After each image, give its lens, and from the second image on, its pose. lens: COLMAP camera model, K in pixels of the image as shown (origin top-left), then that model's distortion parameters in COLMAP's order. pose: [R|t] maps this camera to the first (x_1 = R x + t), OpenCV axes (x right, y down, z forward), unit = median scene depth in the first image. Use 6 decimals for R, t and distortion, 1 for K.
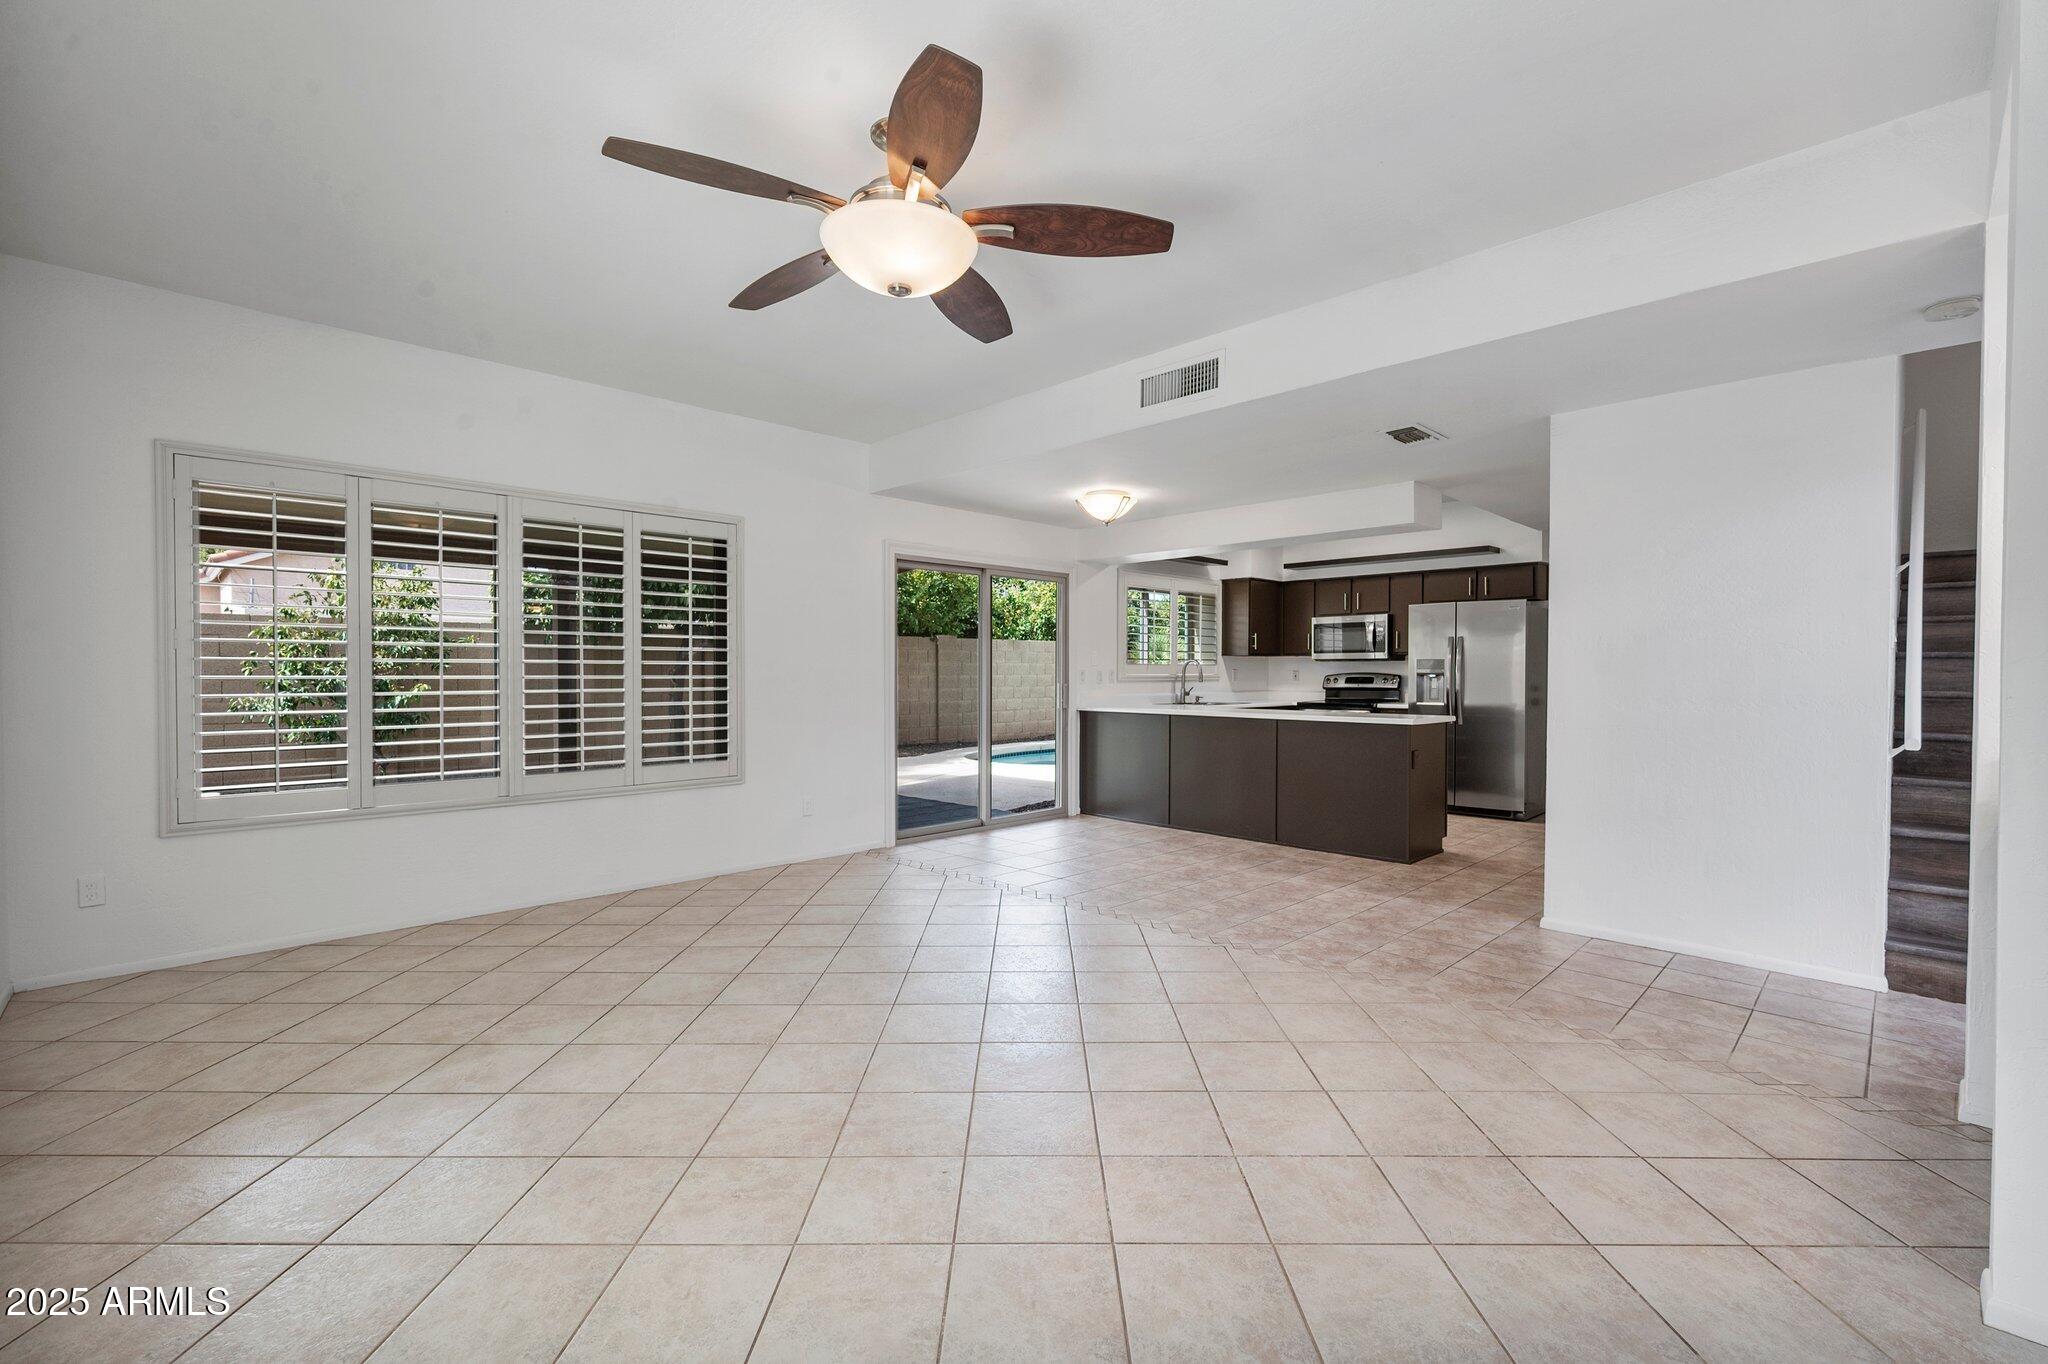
lens RADIAL K [[879.9, 0, 1032.3], [0, 879.9, 686.1], [0, 0, 1]] dist [-0.001730, -0.001015]
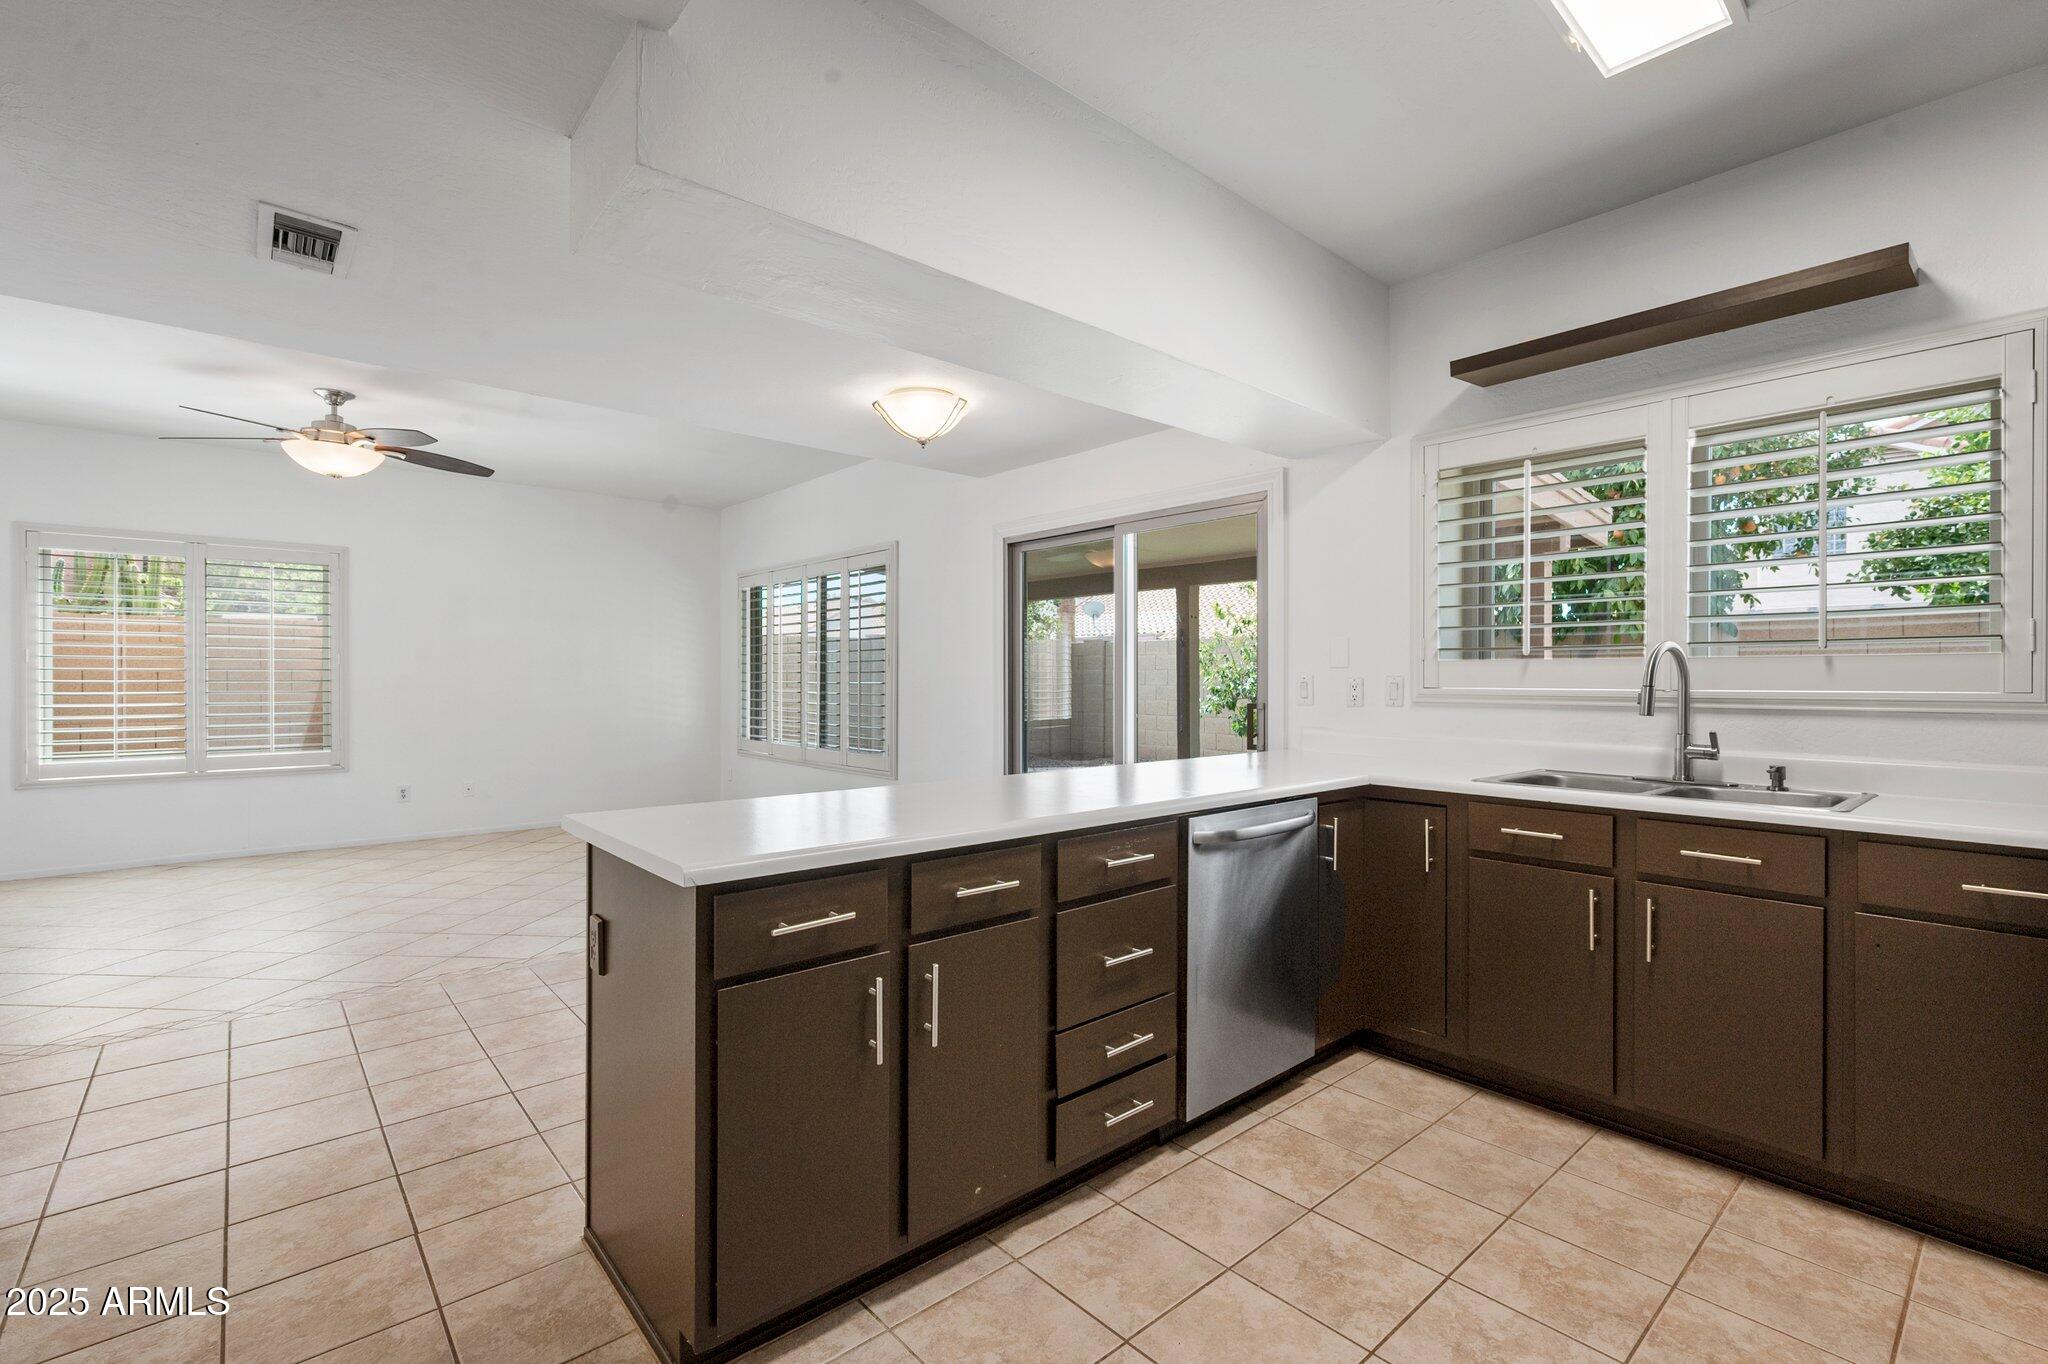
lens RADIAL K [[907.9, 0, 1033.1], [0, 907.9, 678.4], [0, 0, 1]] dist [0.000044, 0.000163]
pose [[-0.061102, -0.000015, -0.998132, 0.551153], [-0.018181, 0.999834, 0.001098, -0.014763], [0.997966, 0.018214, -0.061092, 0.849130]]
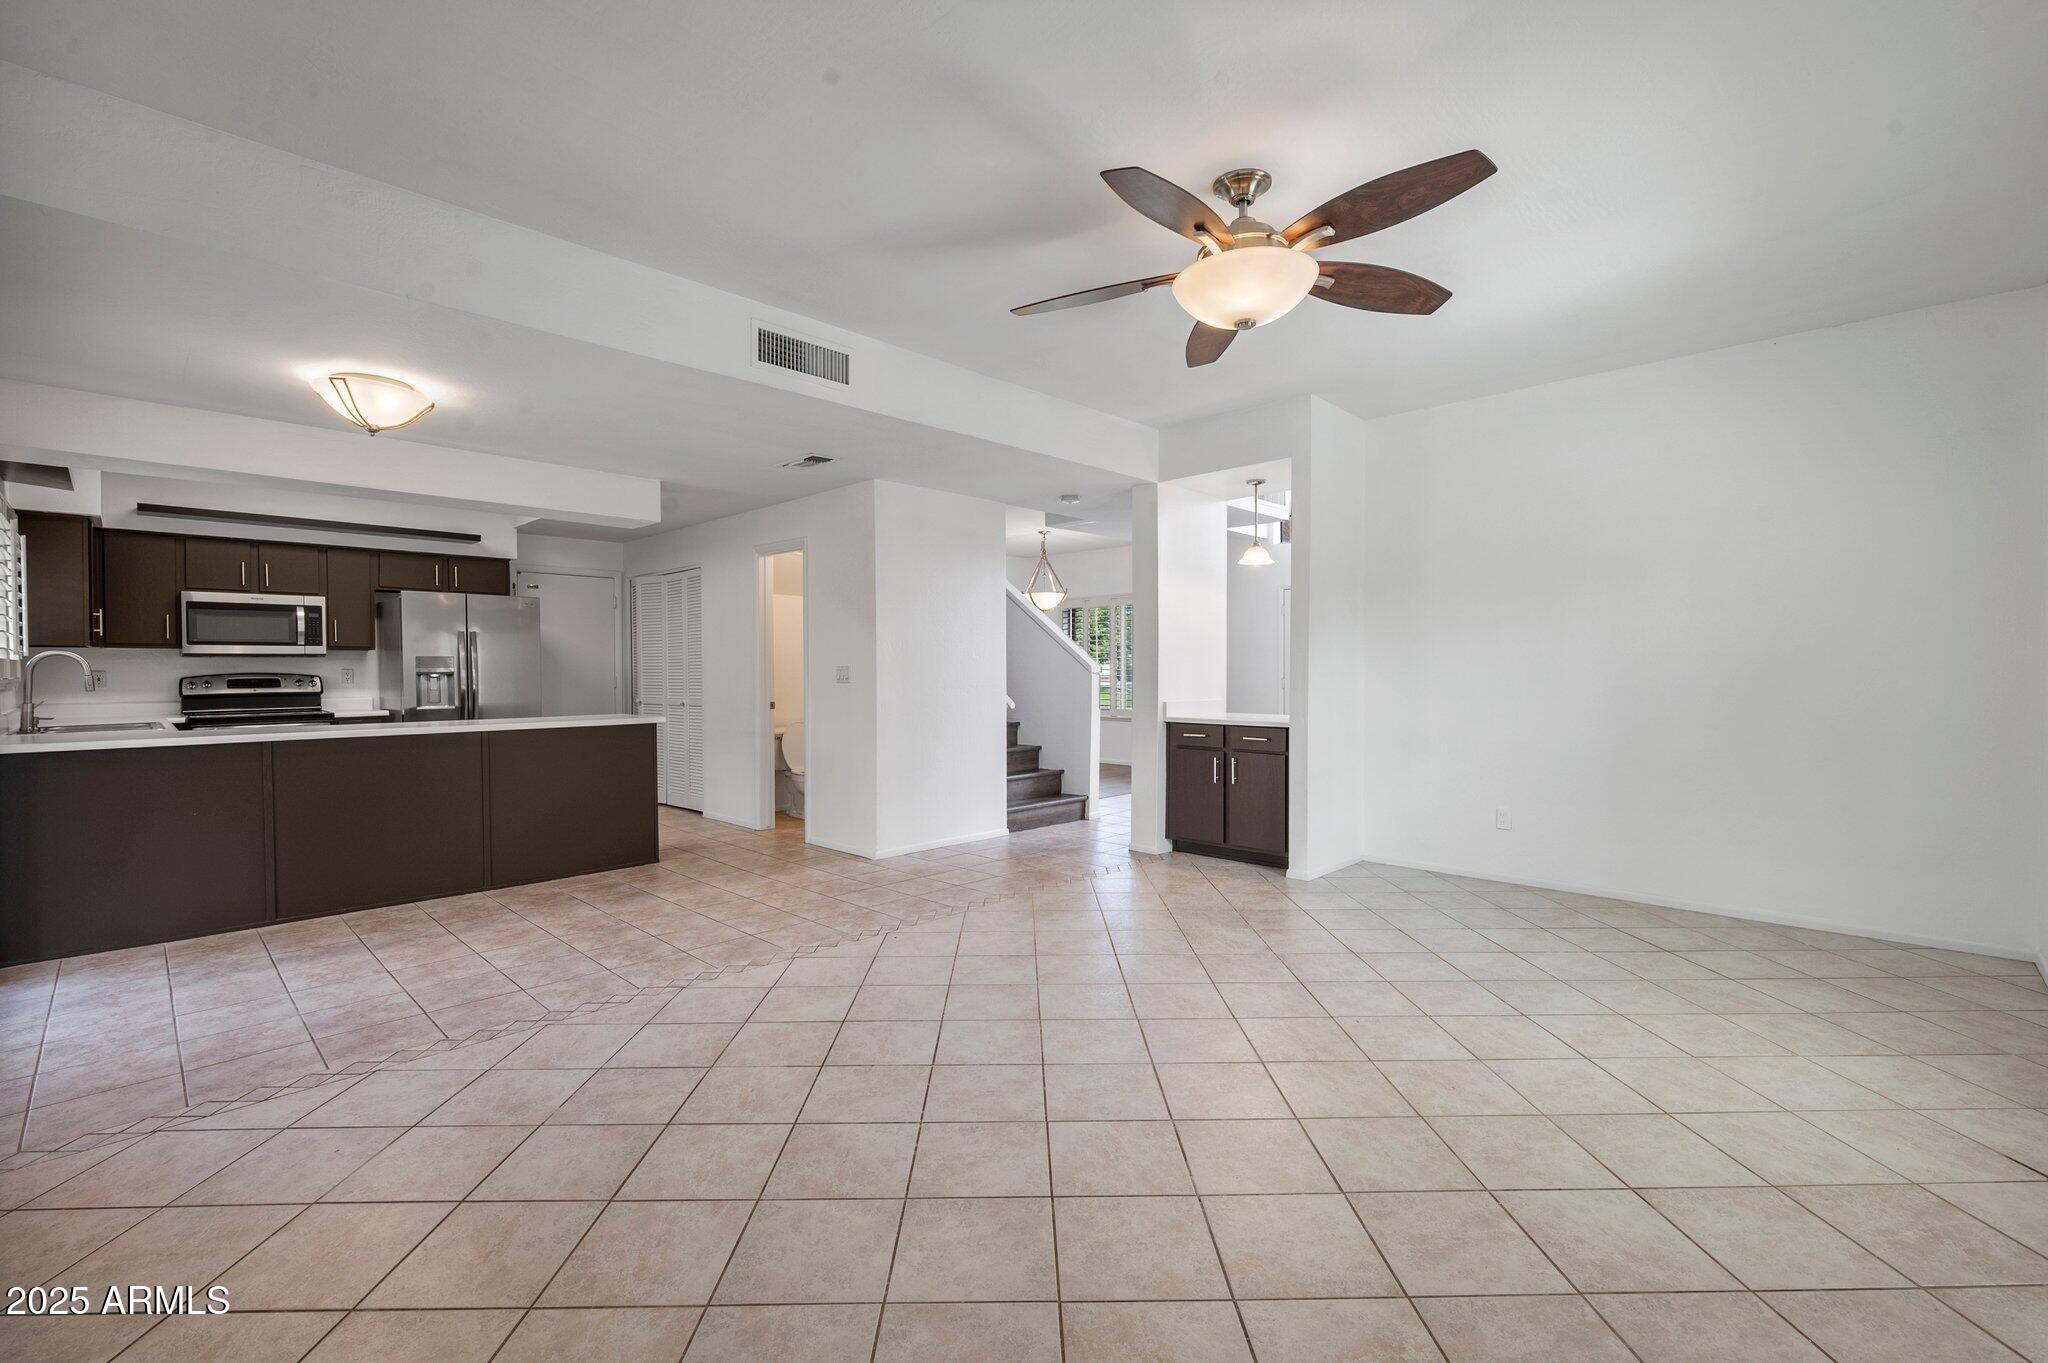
lens RADIAL K [[879.9, 0, 1028.3], [0, 879.9, 685.1], [0, 0, 1]] dist [-0.001730, -0.001015]
pose [[-0.012512, -0.019164, 0.999738, -0.407555], [0.020514, 0.999601, 0.019419, -0.006964], [-0.999711, 0.020752, -0.012114, 0.418376]]
